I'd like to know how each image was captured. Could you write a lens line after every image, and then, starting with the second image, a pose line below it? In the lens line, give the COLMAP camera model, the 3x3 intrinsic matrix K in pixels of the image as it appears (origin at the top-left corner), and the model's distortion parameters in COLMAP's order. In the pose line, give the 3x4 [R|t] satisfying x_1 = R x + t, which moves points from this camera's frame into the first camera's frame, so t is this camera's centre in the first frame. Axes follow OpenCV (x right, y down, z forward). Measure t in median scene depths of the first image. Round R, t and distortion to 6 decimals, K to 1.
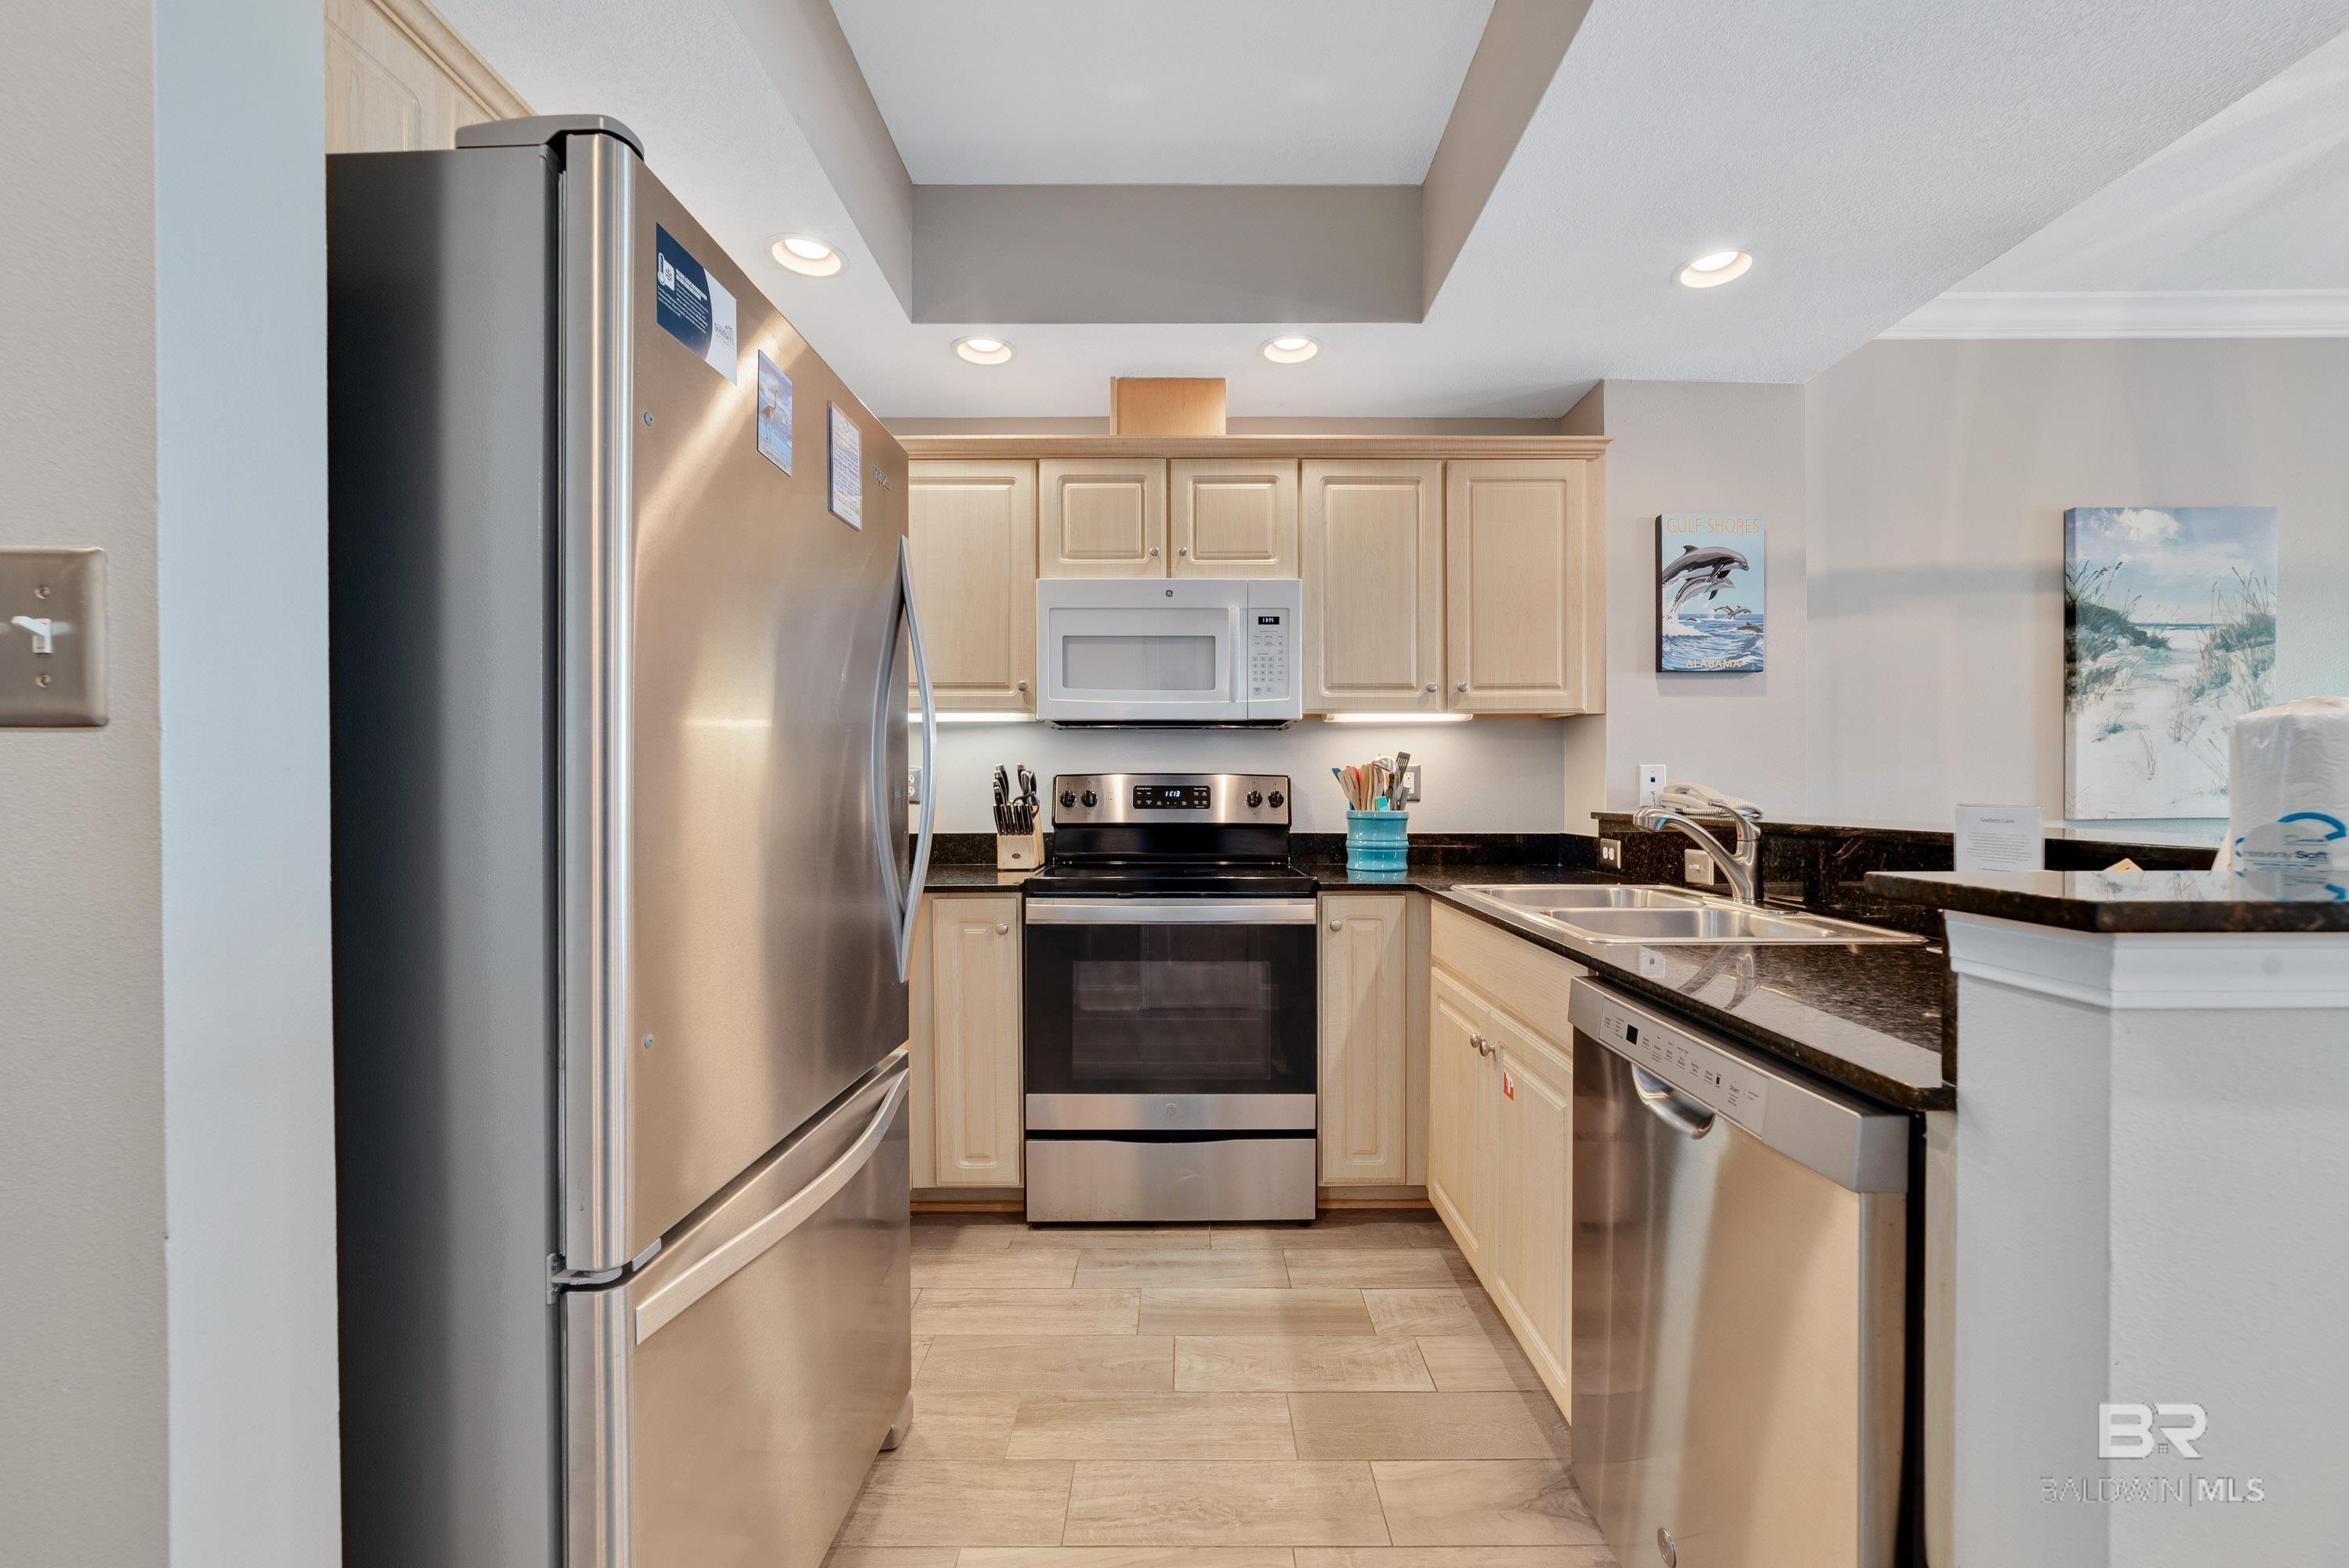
lens RADIAL K [[933.2, 0, 1181.6], [0, 933.2, 792.1], [0, 0, 1]] dist [-0.025856, 0.010075]
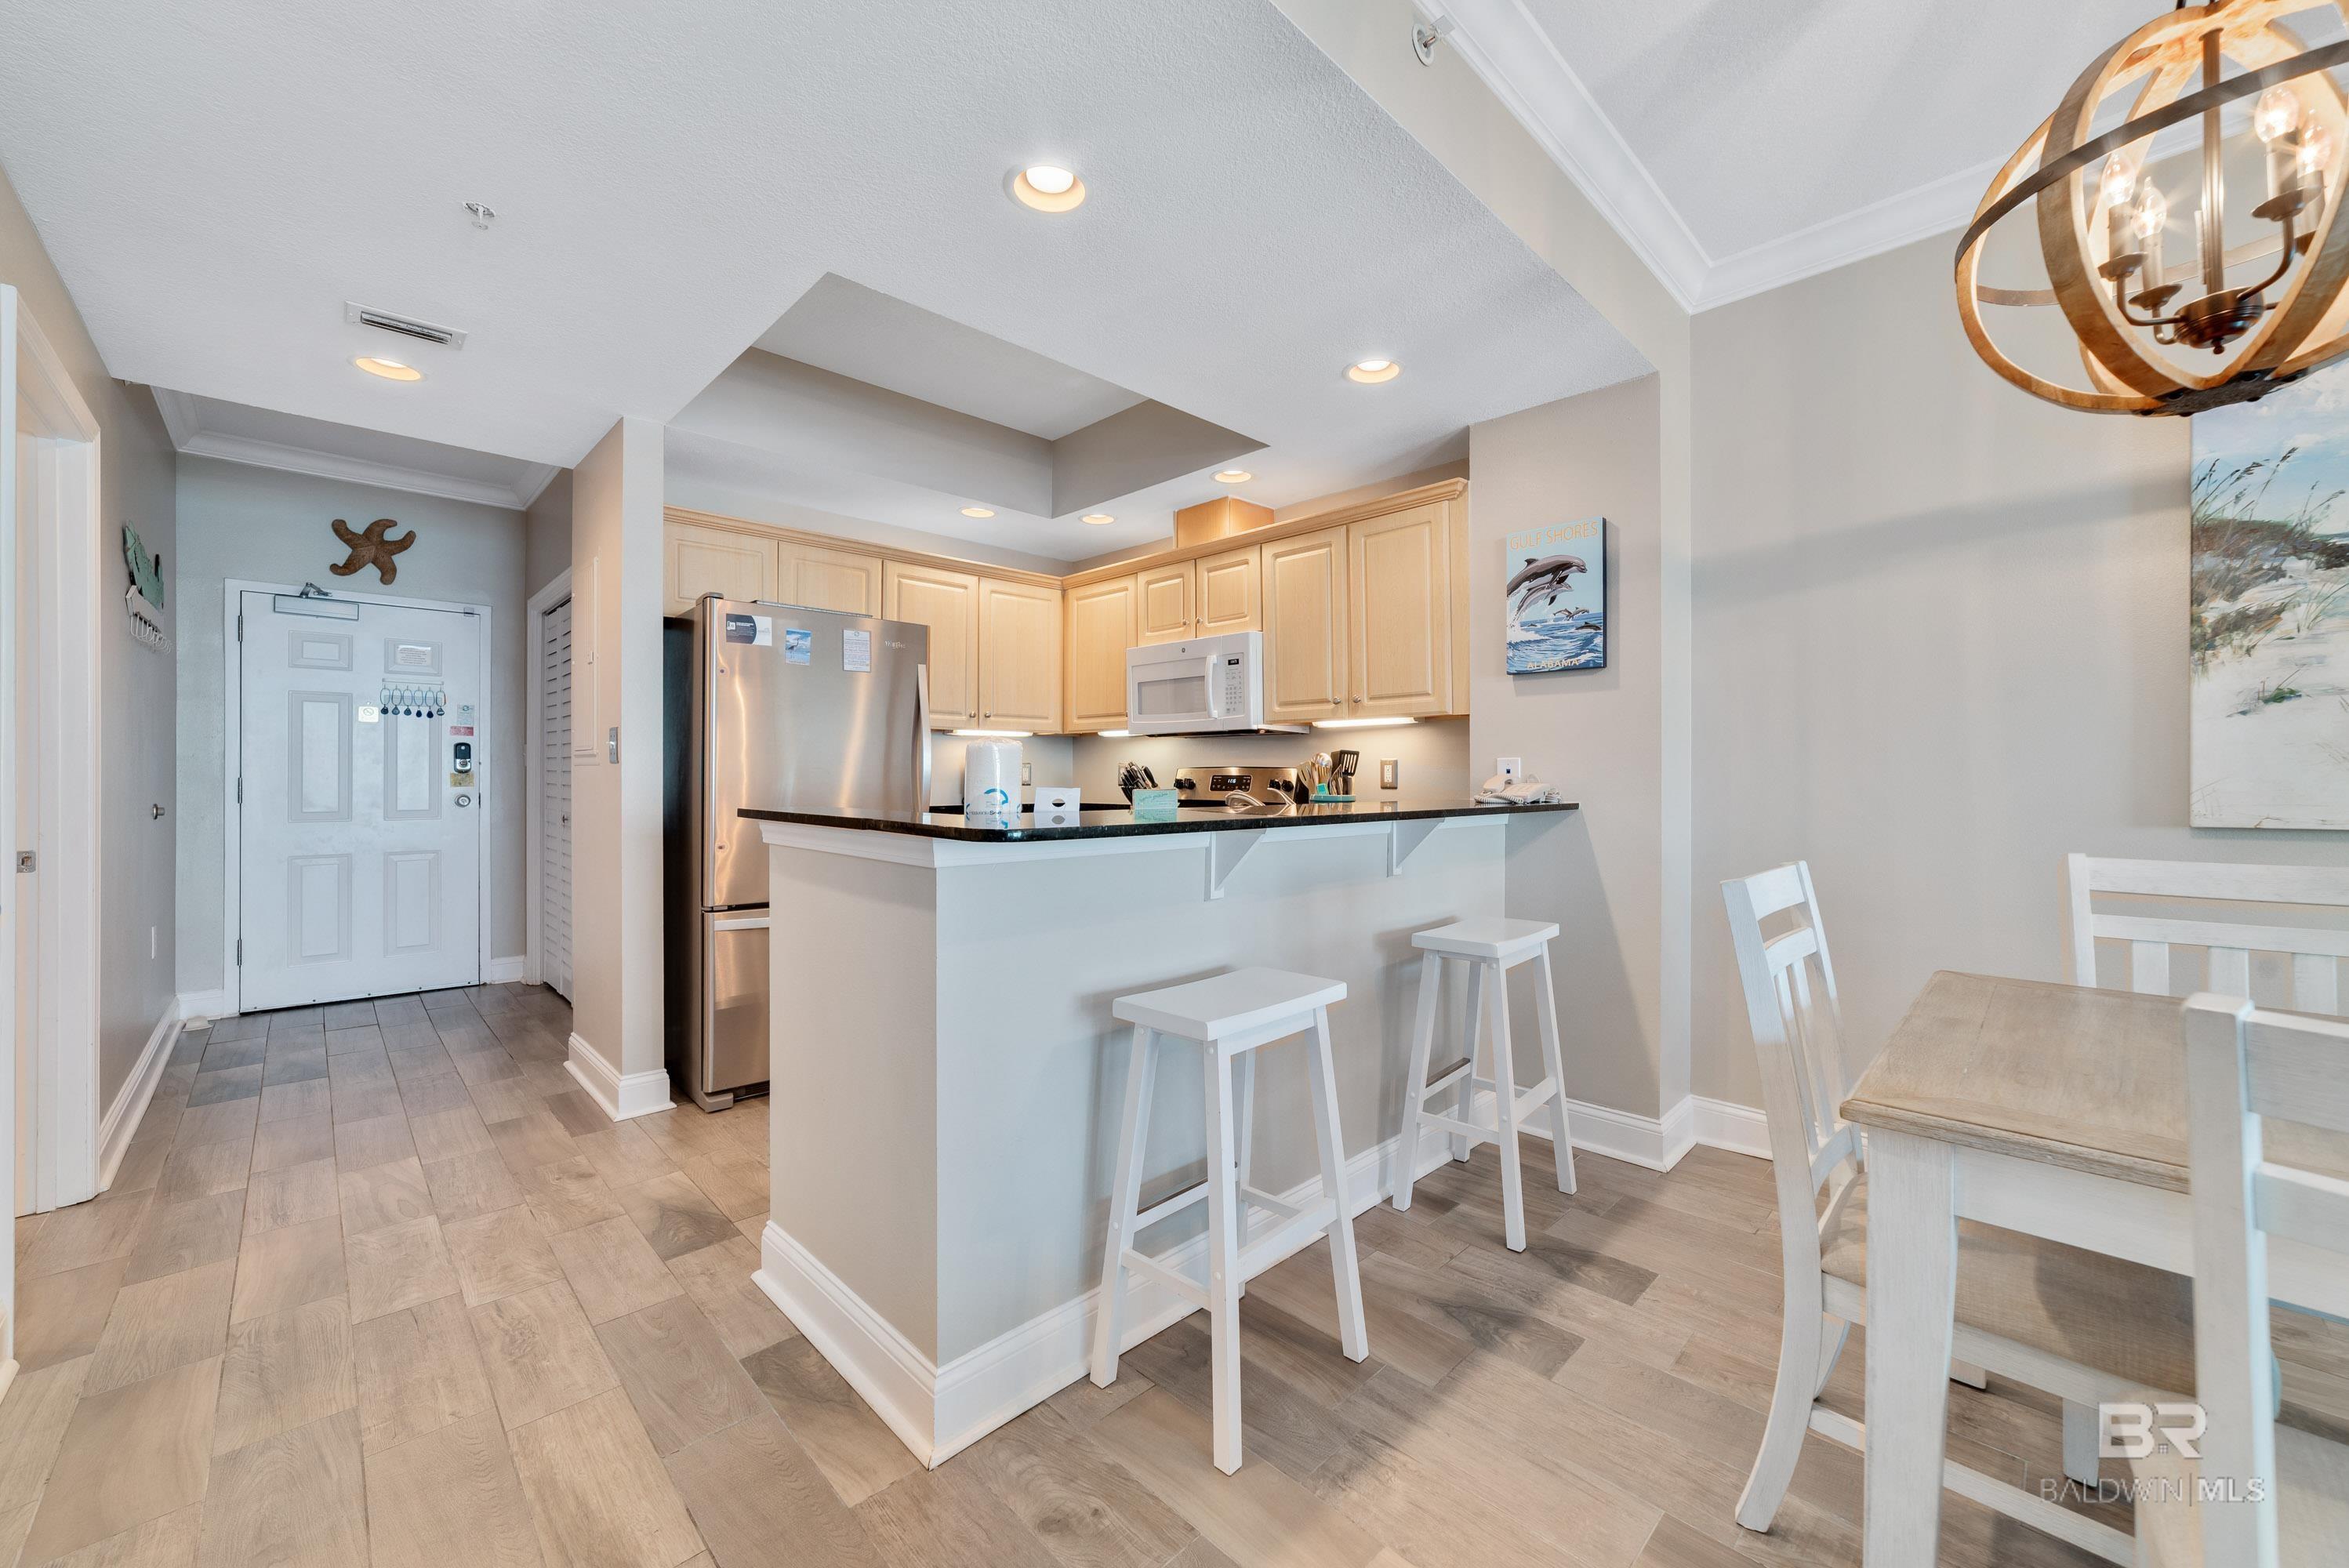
lens RADIAL K [[909.3, 0, 1170.0], [0, 909.3, 773.9], [0, 0, 1]] dist [-0.023263, 0.008124]
pose [[0.695715, 0.002289, -0.718314, 1.021047], [-0.006791, 0.999971, -0.003391, -0.003812], [0.718286, 0.007237, 0.695710, -0.054478]]
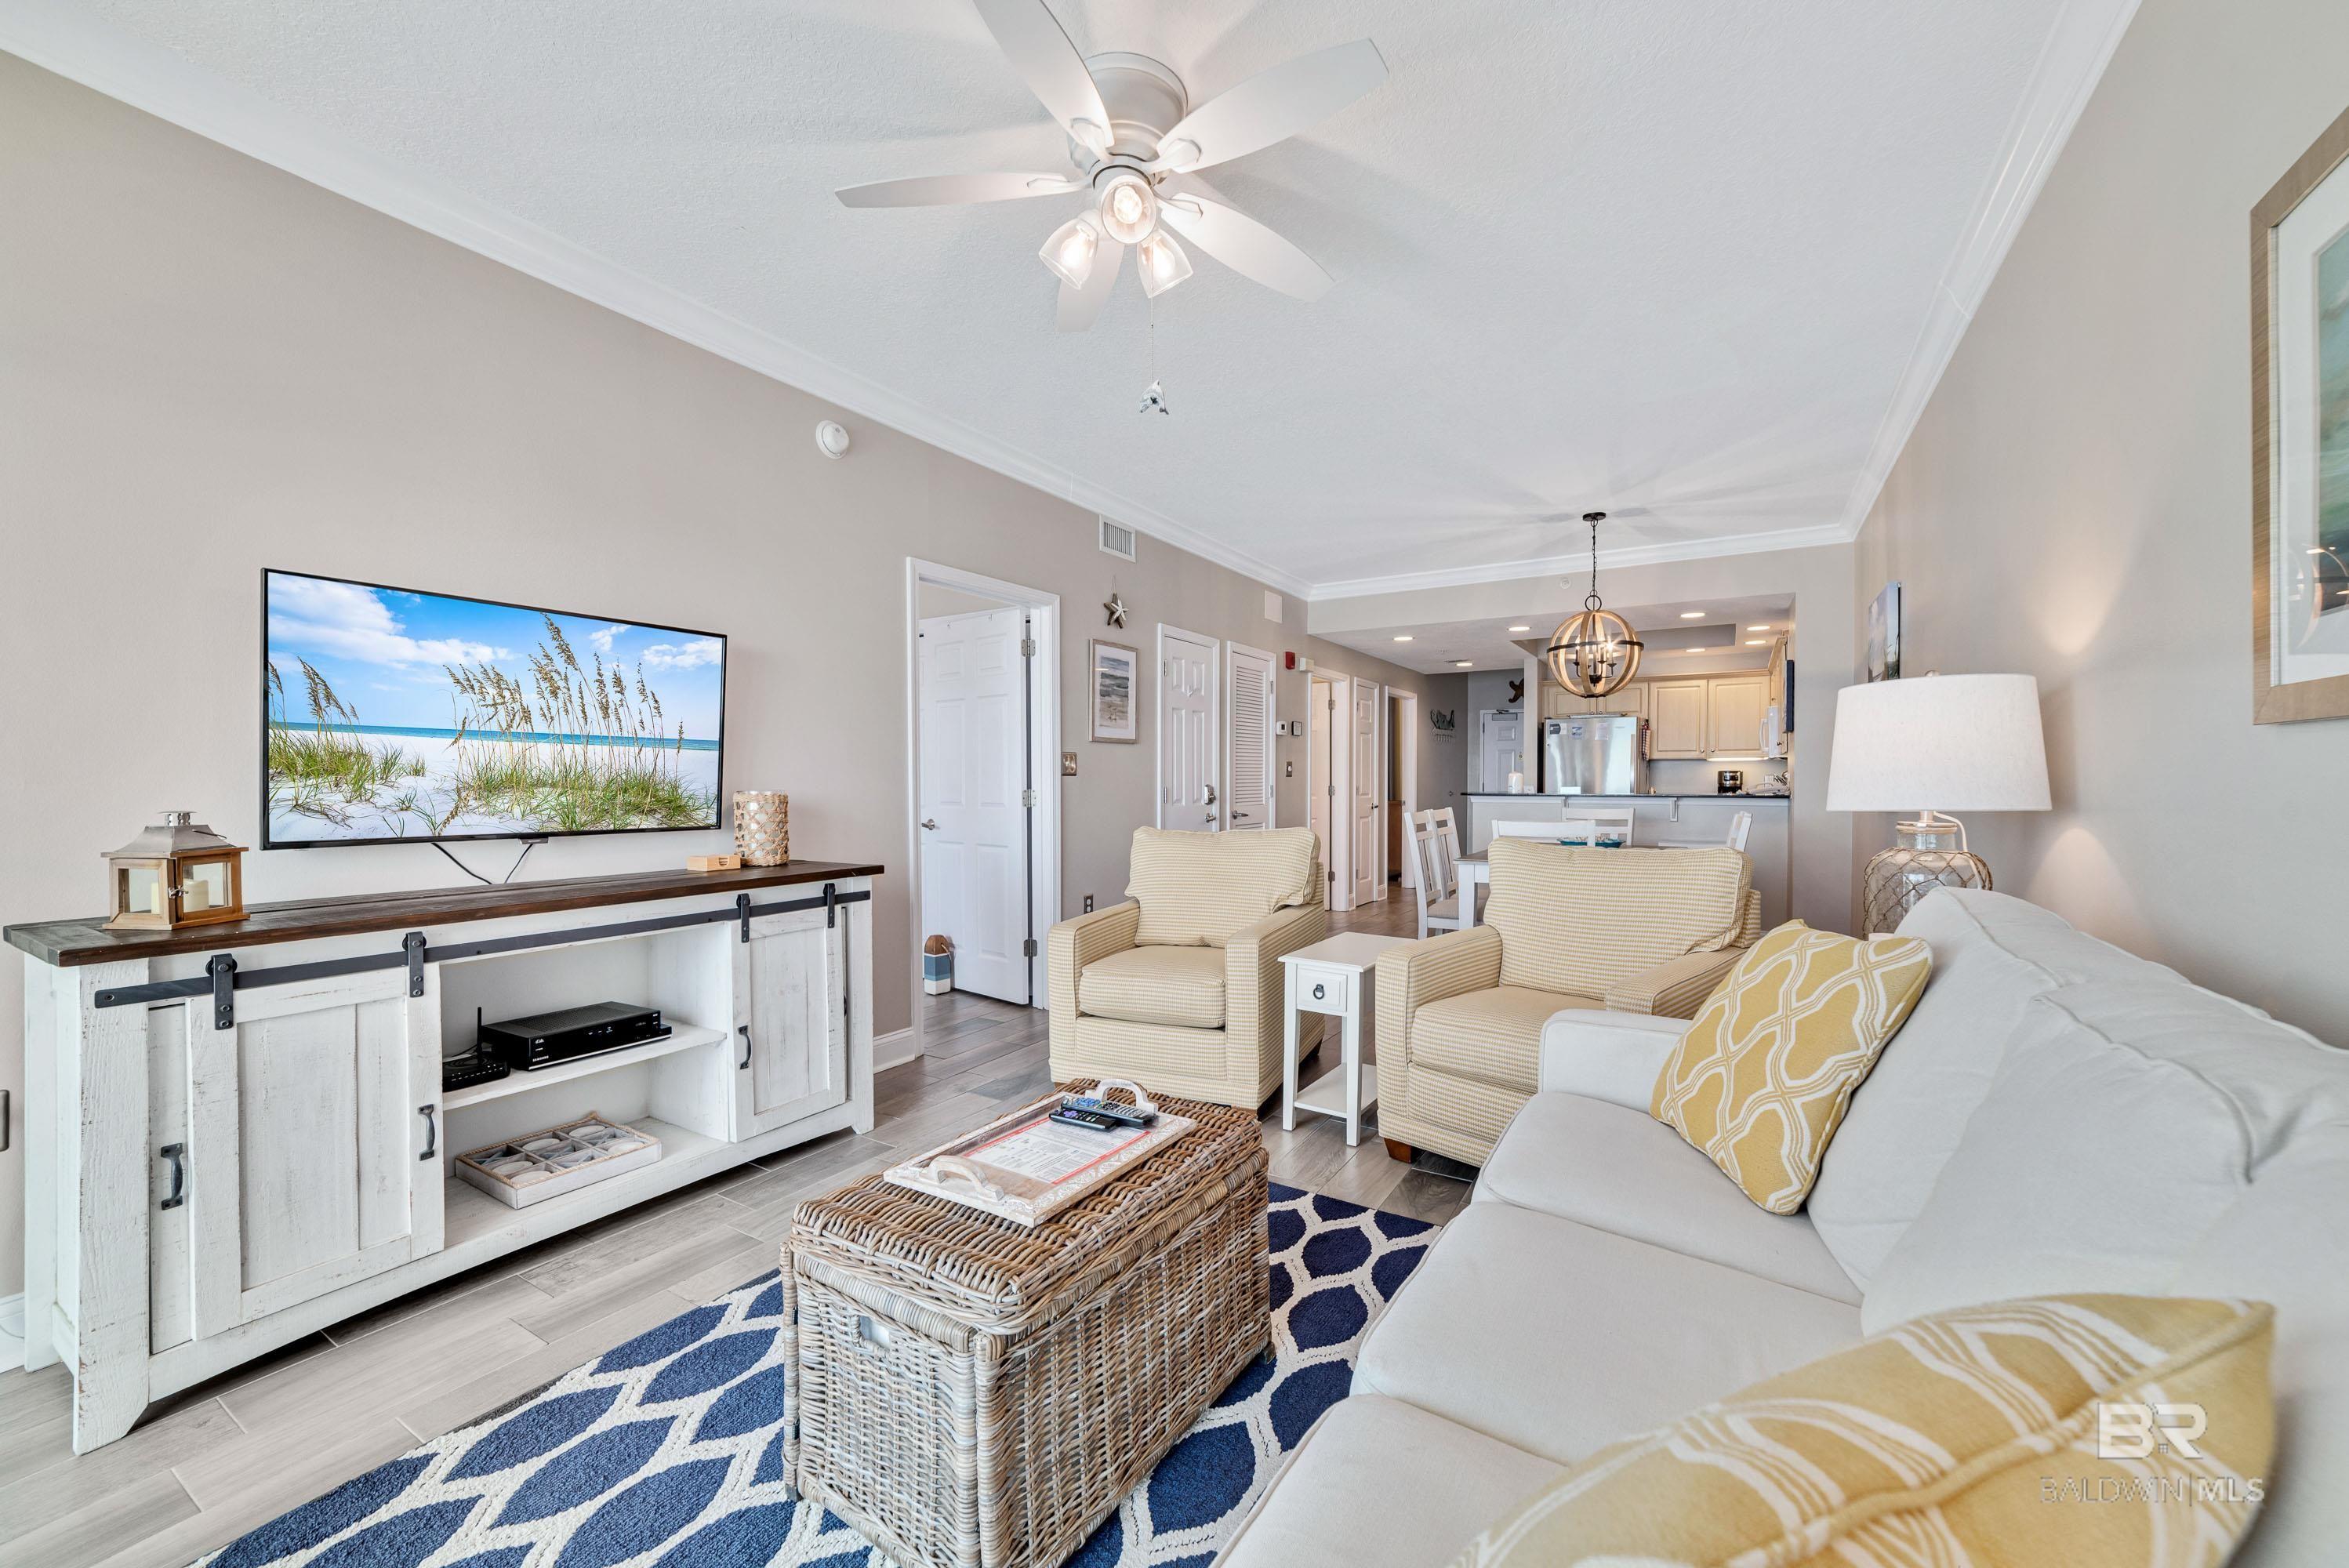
lens RADIAL K [[907.8, 0, 1180.1], [0, 907.8, 793.2], [0, 0, 1]] dist [-0.016940, -0.000038]
pose [[-0.519993, 0.014260, -0.854051, 3.217611], [-0.000597, 0.999854, 0.017058, -0.017960], [0.854170, 0.009380, -0.519909, 0.884410]]
